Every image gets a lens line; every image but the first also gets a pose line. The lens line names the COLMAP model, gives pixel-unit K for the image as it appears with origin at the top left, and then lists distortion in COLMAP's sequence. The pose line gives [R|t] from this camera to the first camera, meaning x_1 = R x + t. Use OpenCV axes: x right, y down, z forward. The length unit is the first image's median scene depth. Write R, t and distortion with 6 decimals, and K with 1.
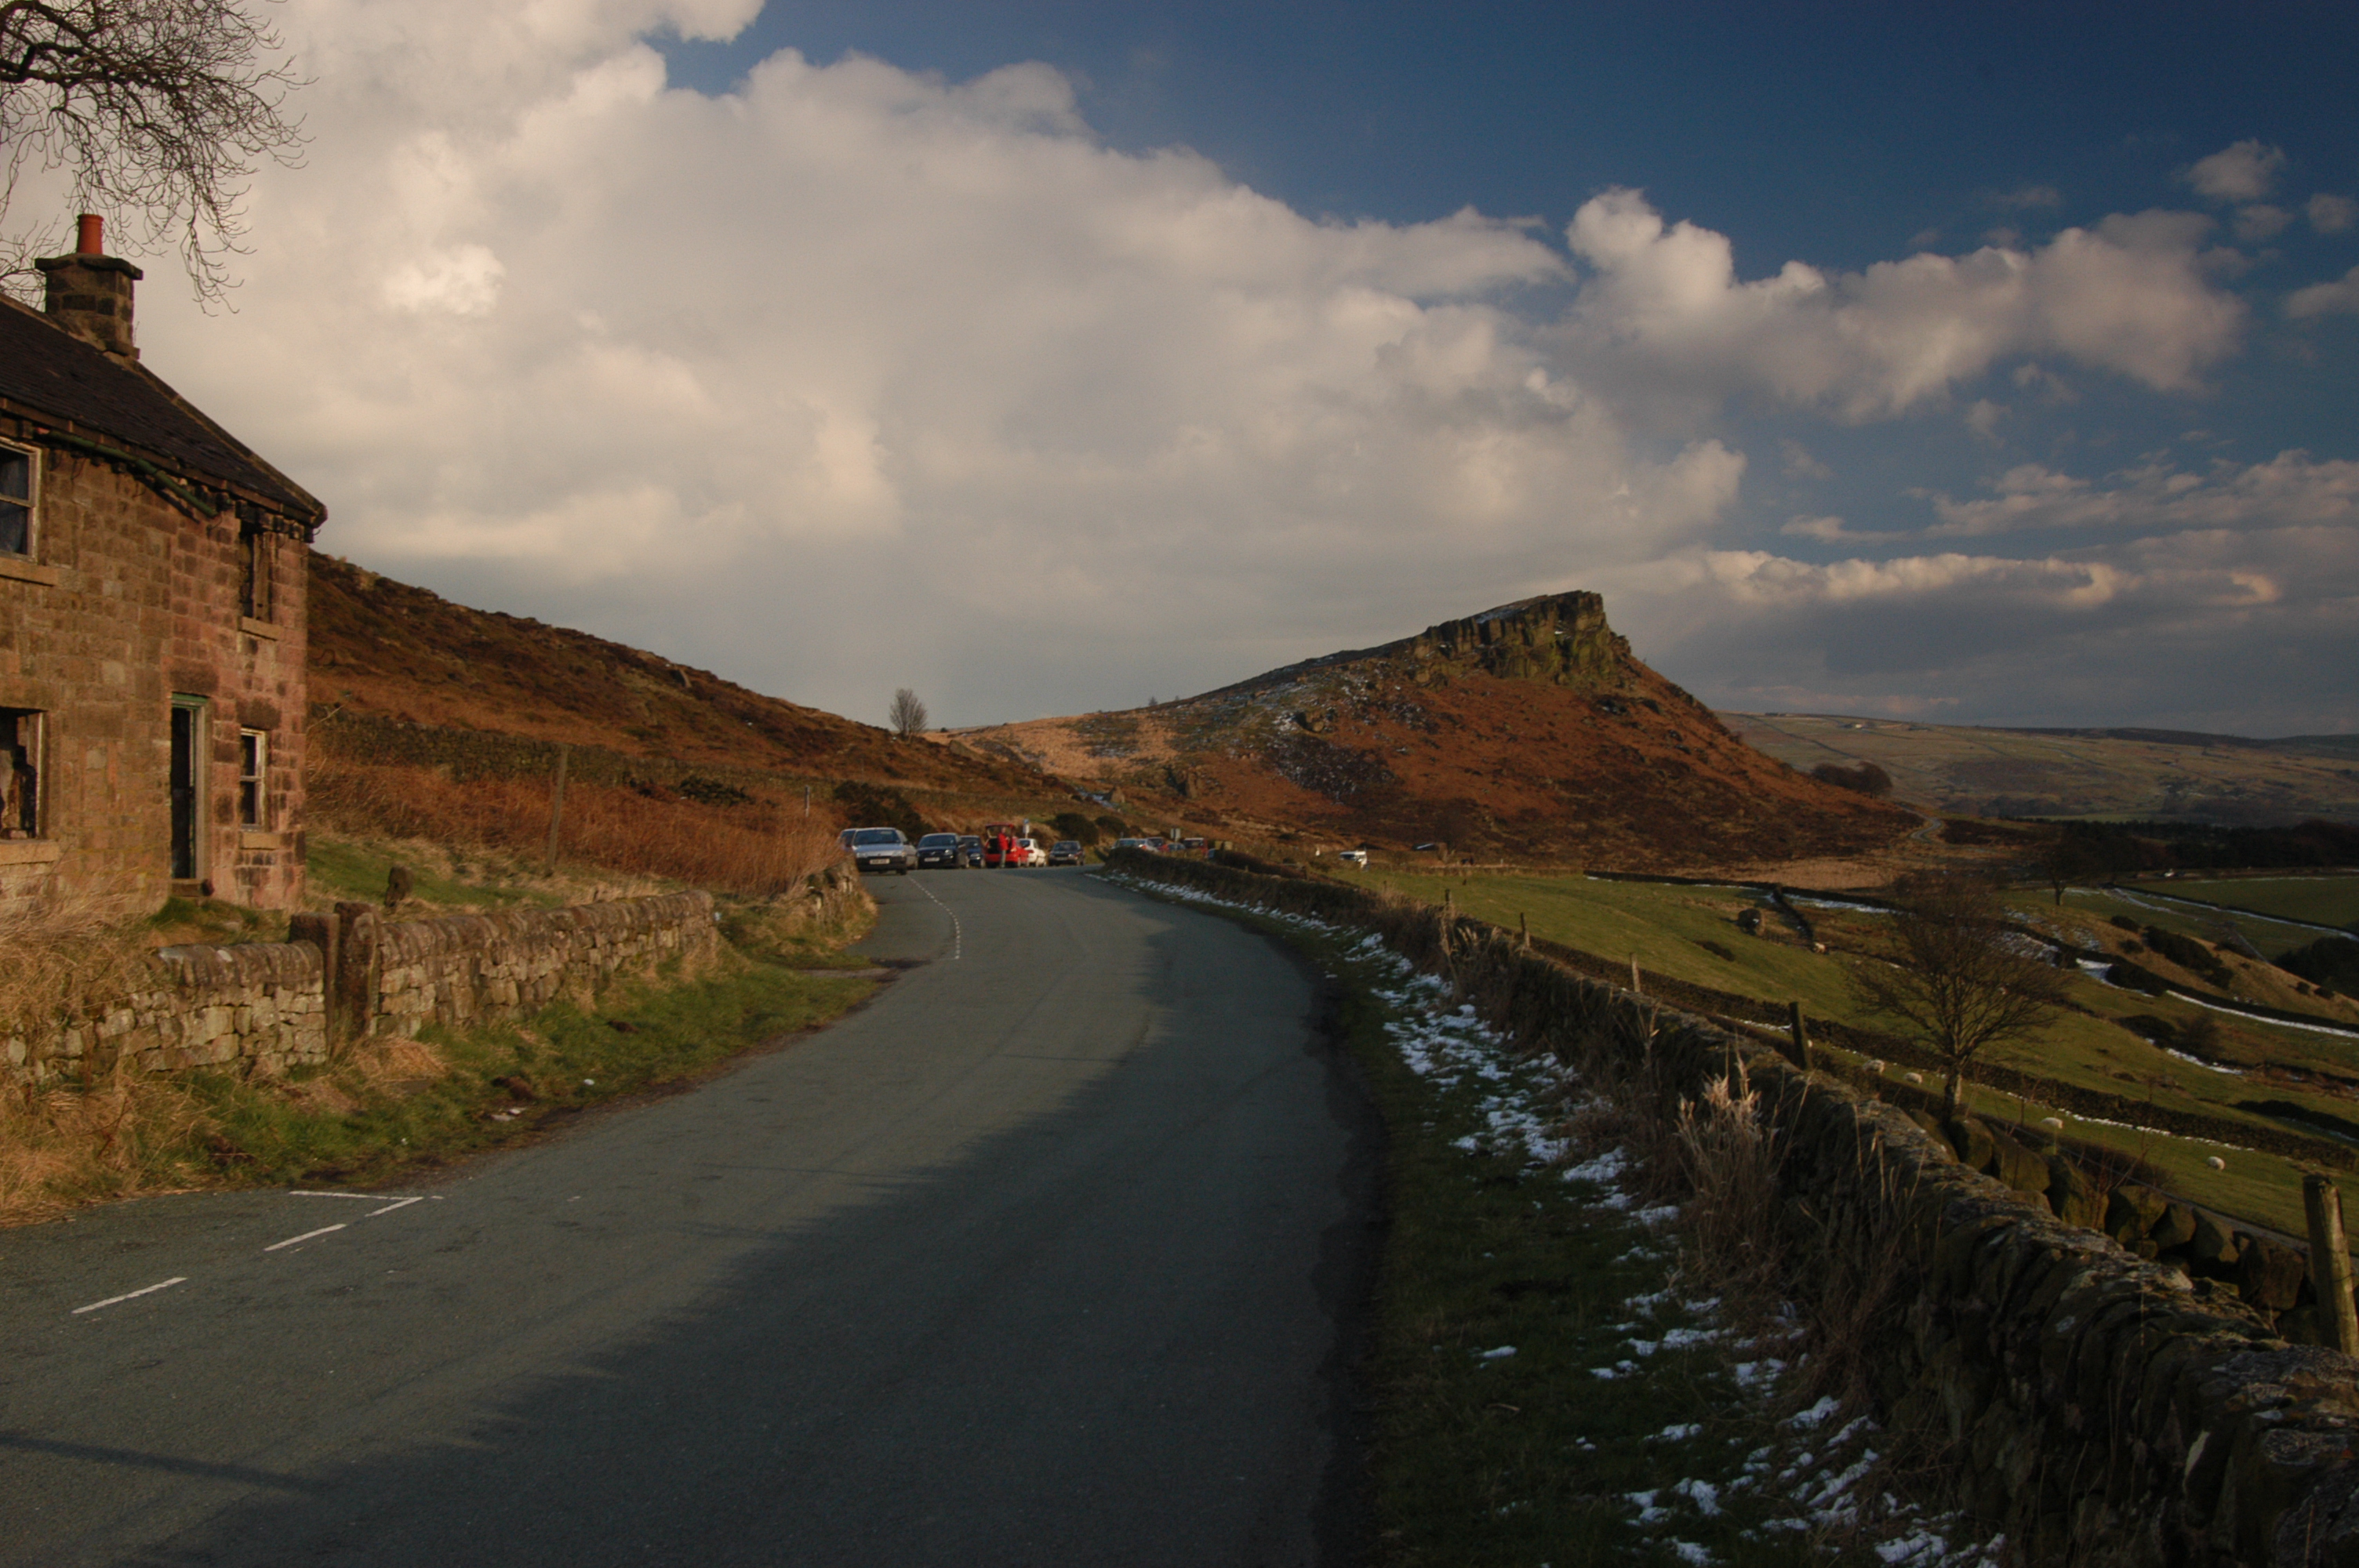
lens RADIAL K [[2448.6, 0, 1176.4], [0, 2448.6, 785.2], [0, 0, 1]] dist [-0.176169, 0.151052]
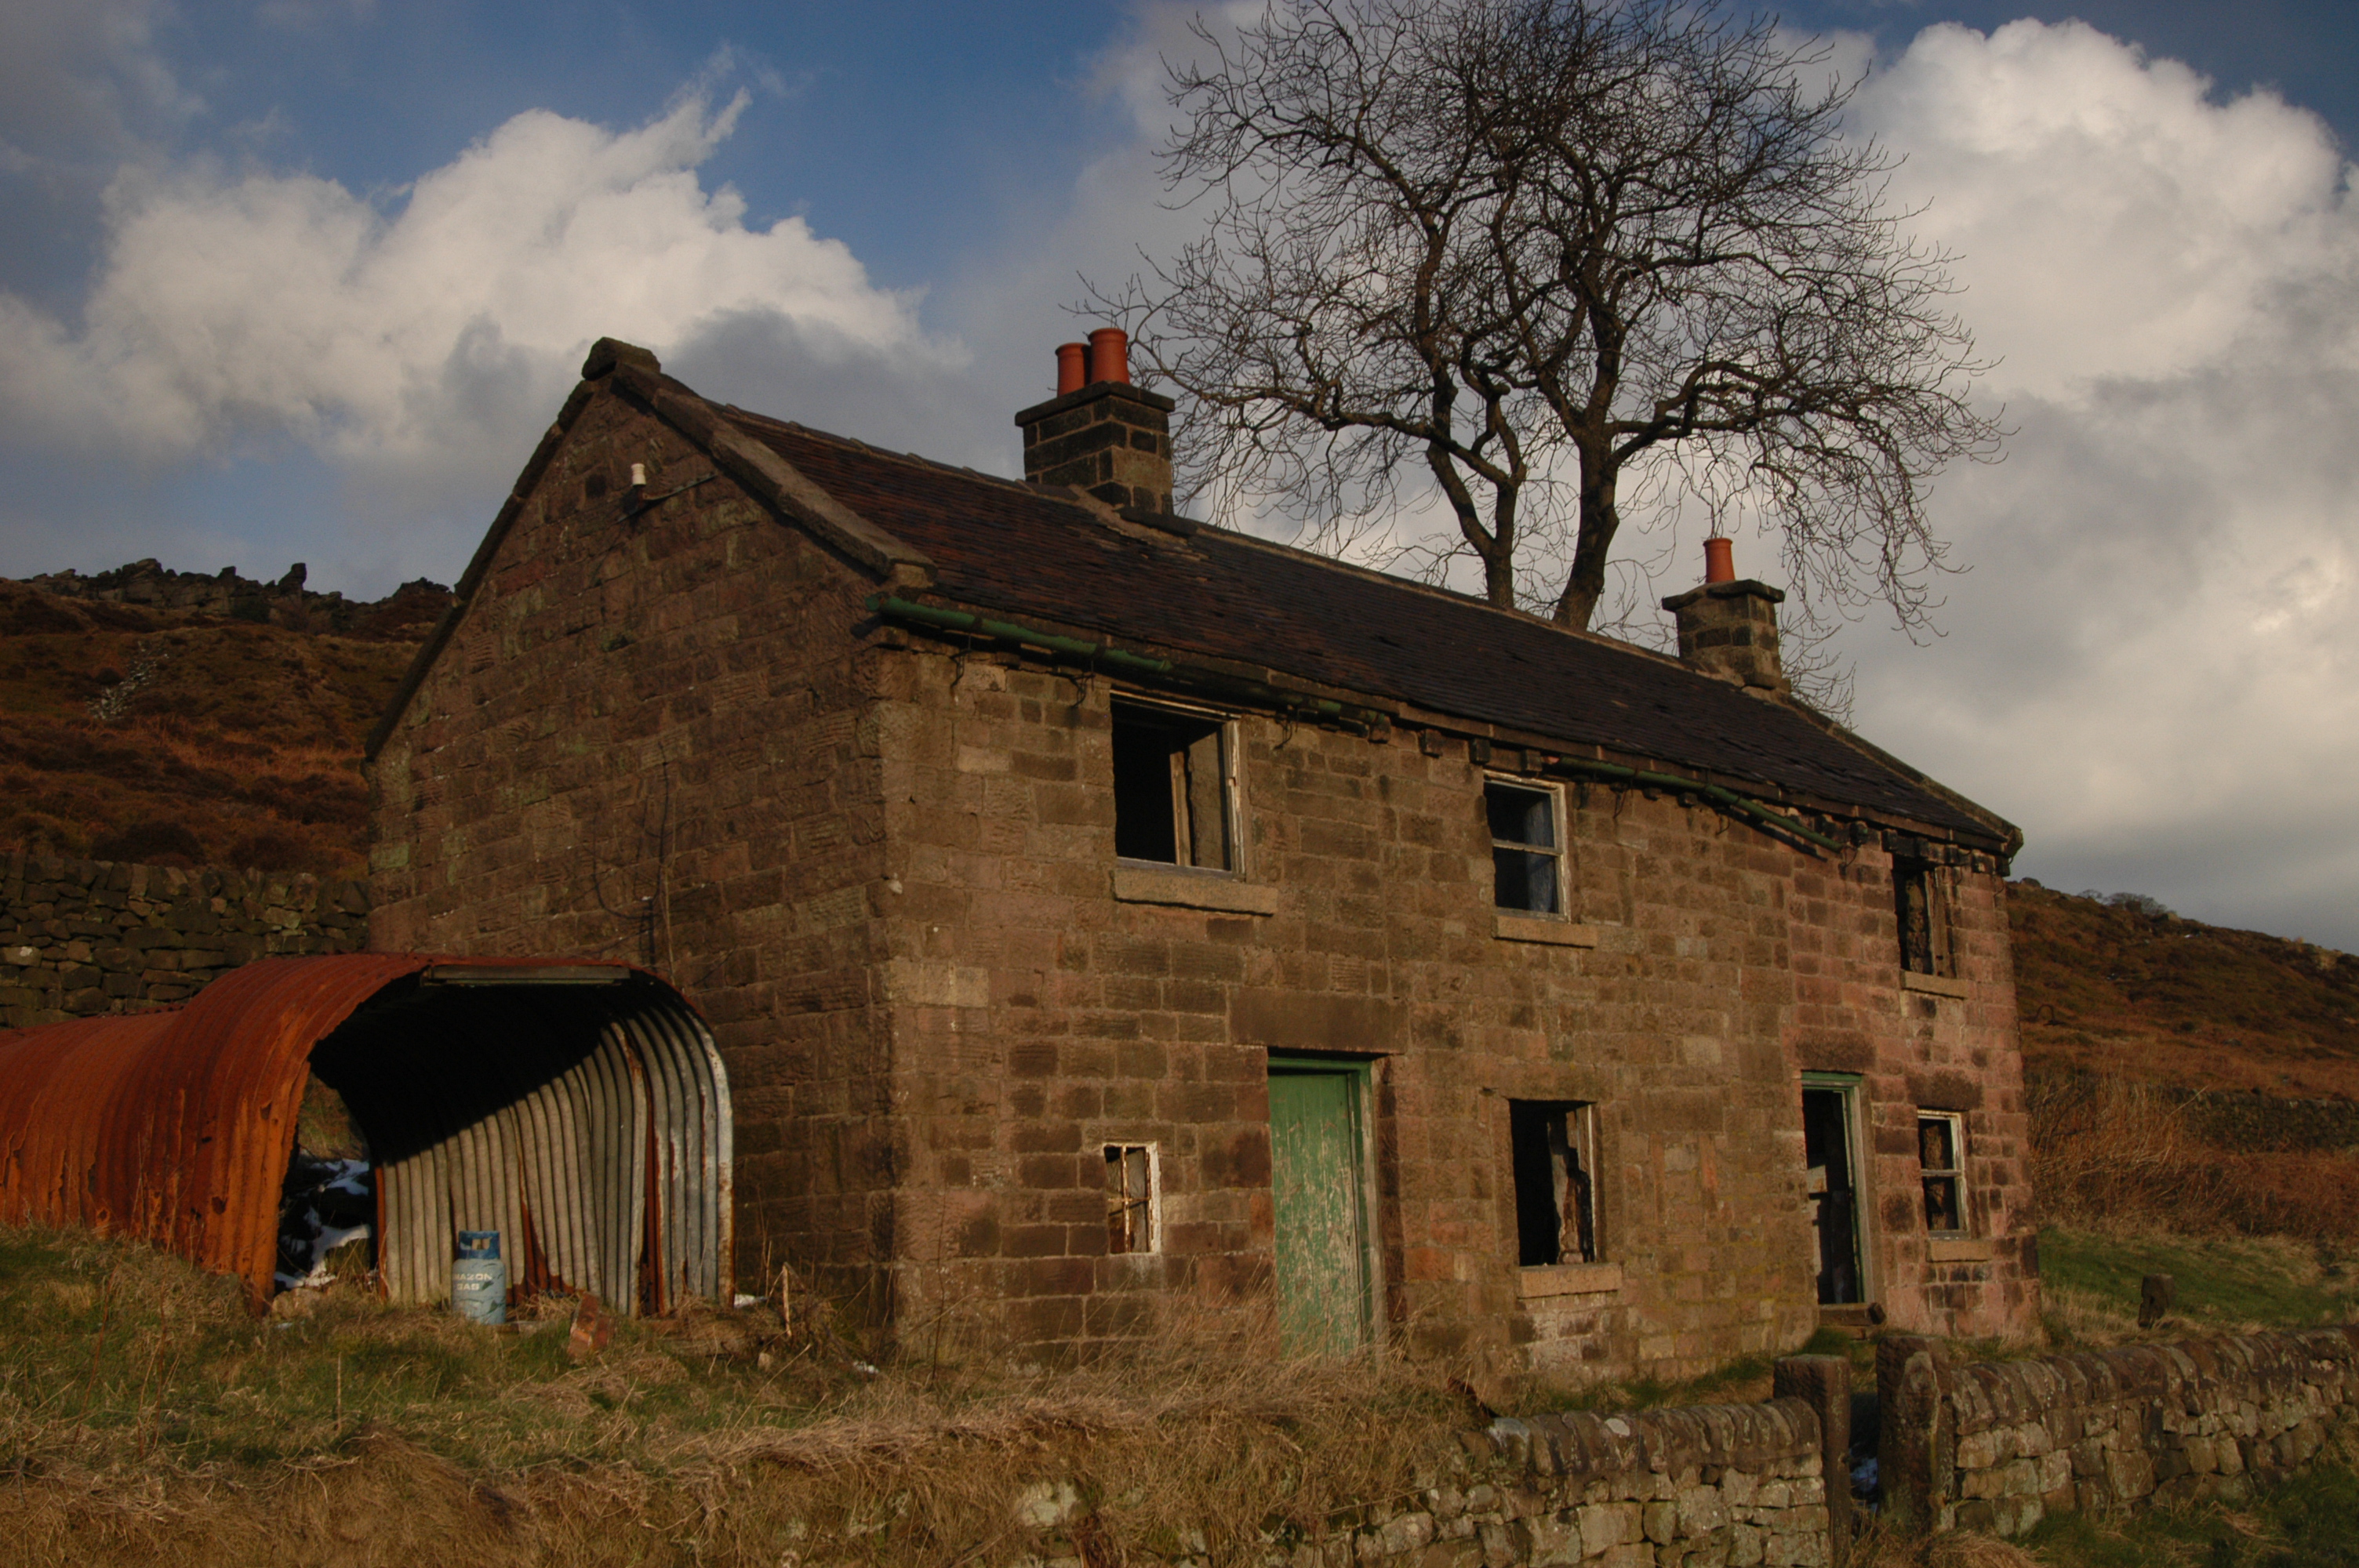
lens RADIAL K [[2453.1, 0, 1187.5], [0, 2453.1, 780.8], [0, 0, 1]] dist [-0.171149, 0.149857]
pose [[0.704896, -0.164431, -0.689988, 0.006018], [0.044800, 0.981138, -0.188047, 0.004381], [0.707894, 0.101642, 0.698967, 0.124821]]
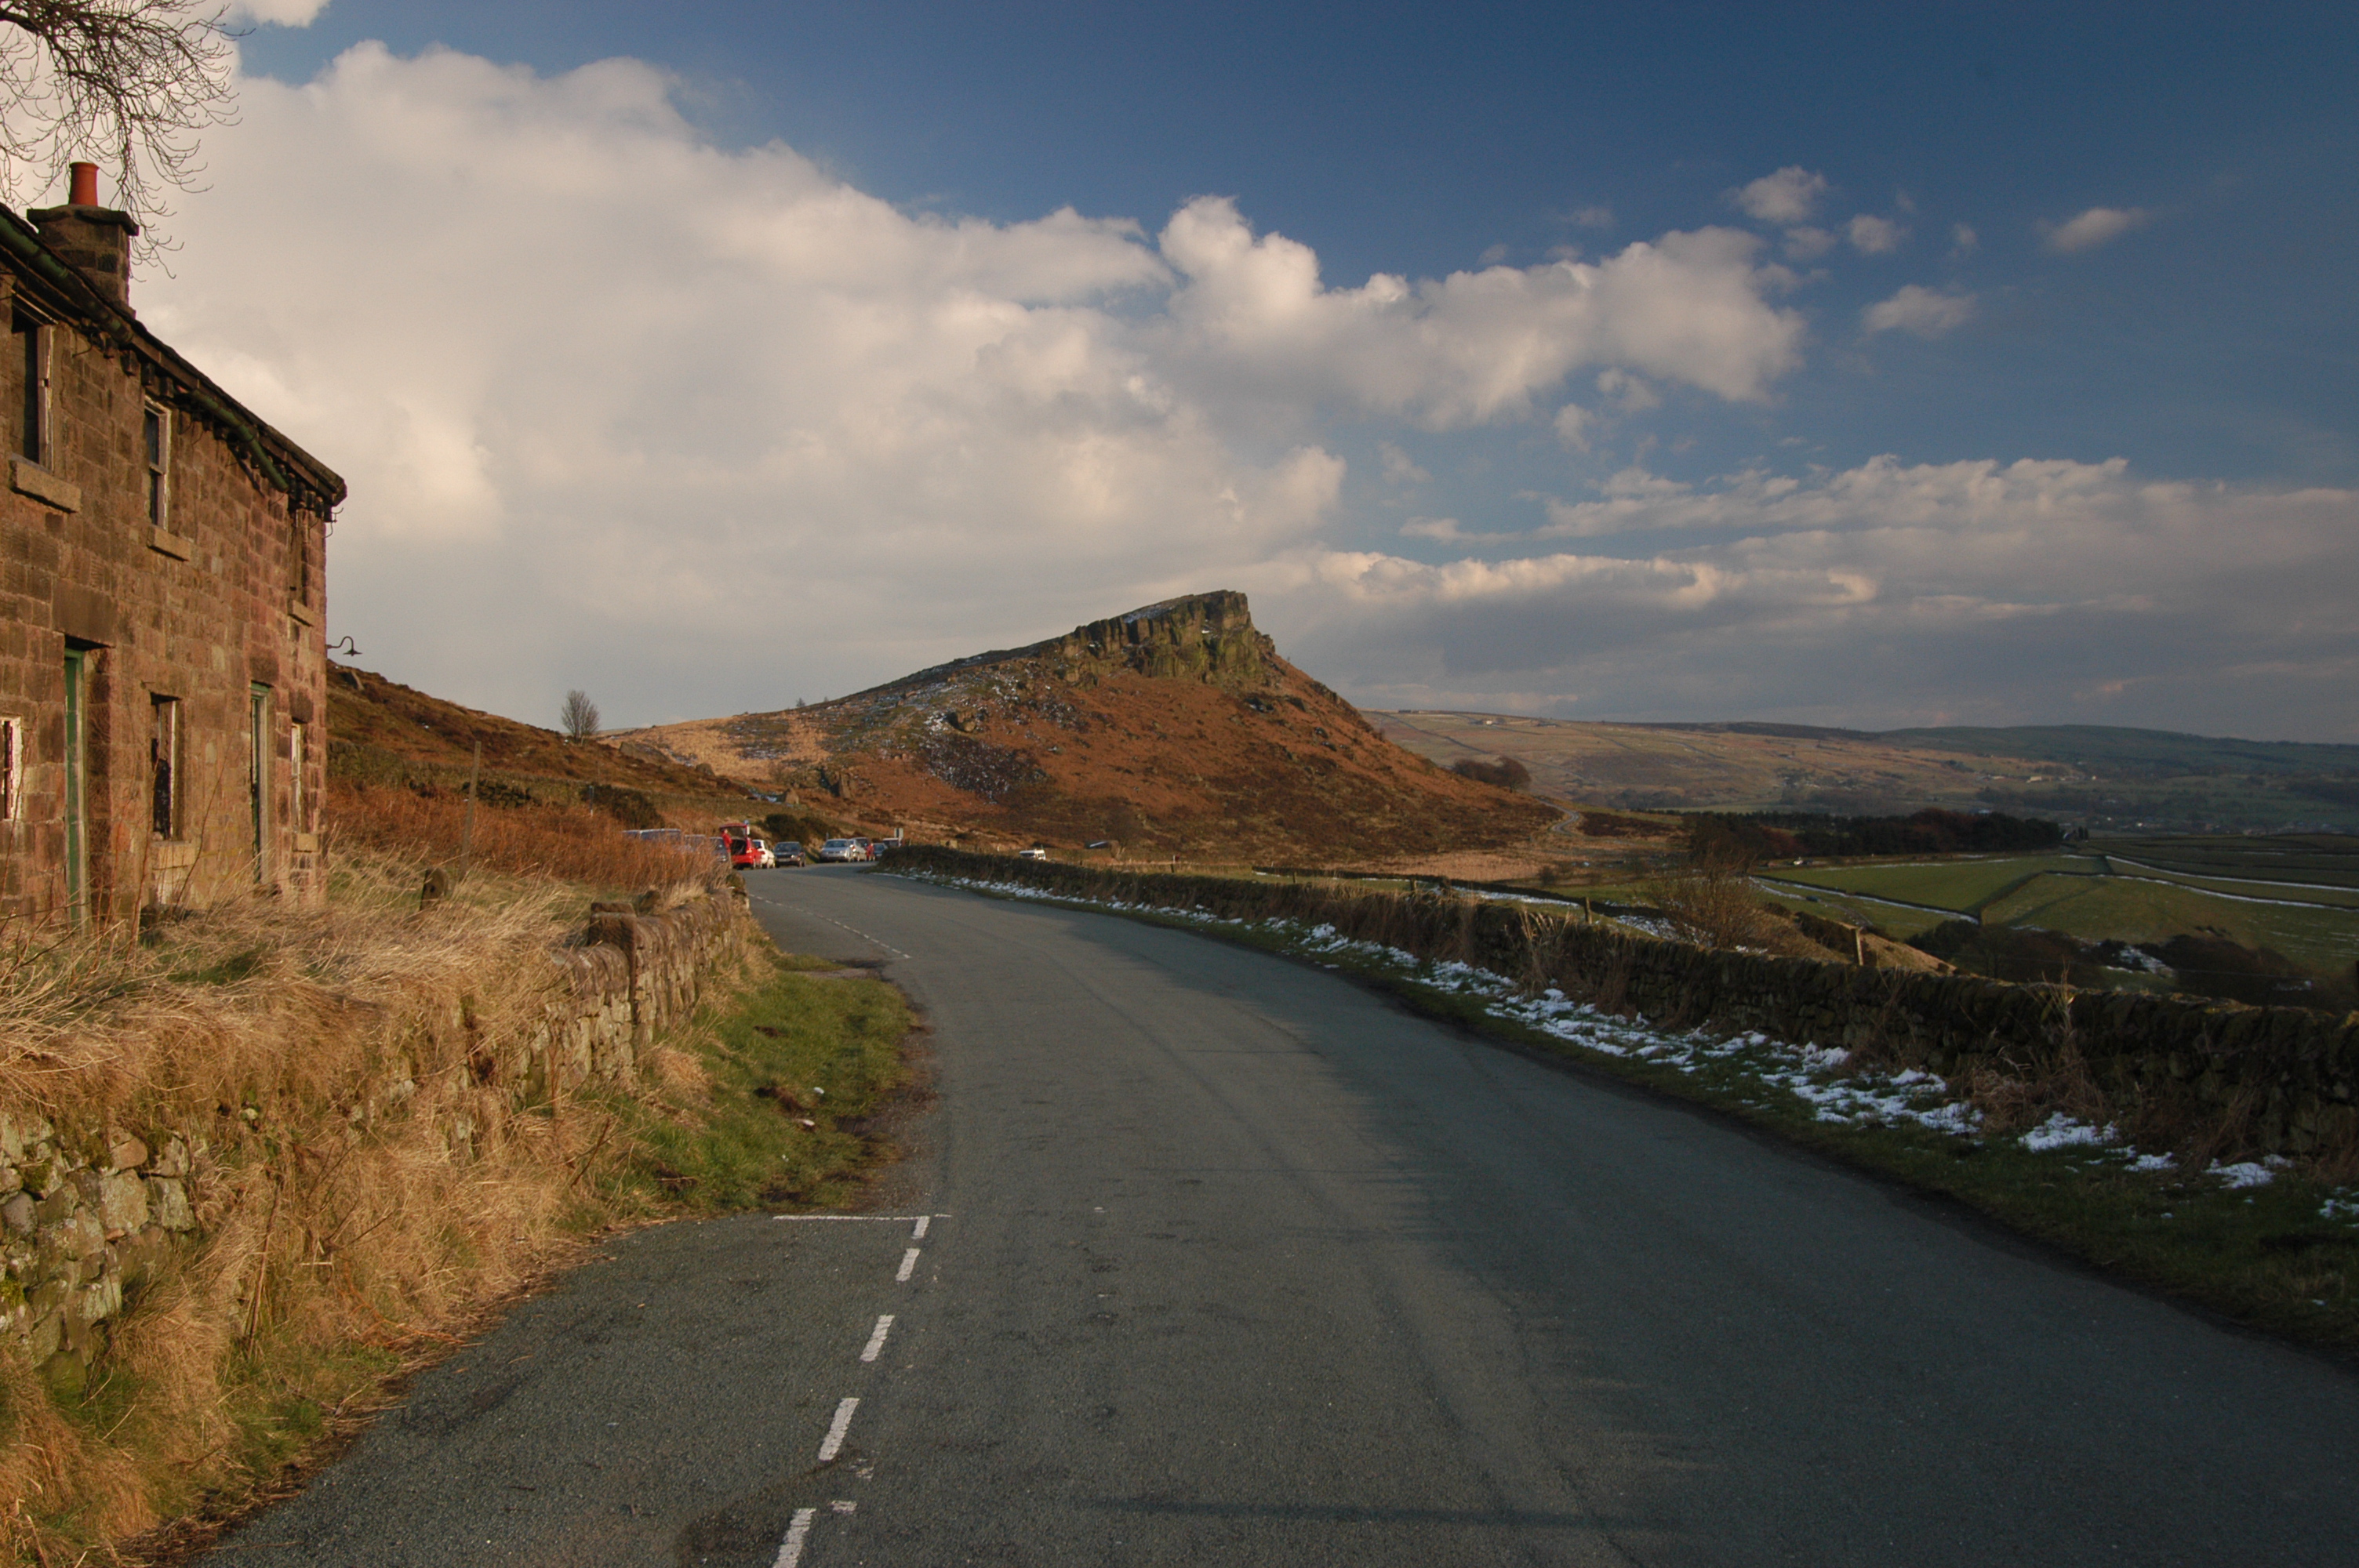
lens RADIAL K [[2442.5, 0, 1179.5], [0, 2442.5, 784.0], [0, 0, 1]] dist [-0.171642, 0.134931]
pose [[0.989081, -0.010090, 0.147028, -0.093486], [0.010150, 0.999948, 0.000347, 0.001853], [-0.147024, 0.001149, 0.989132, 0.018276]]
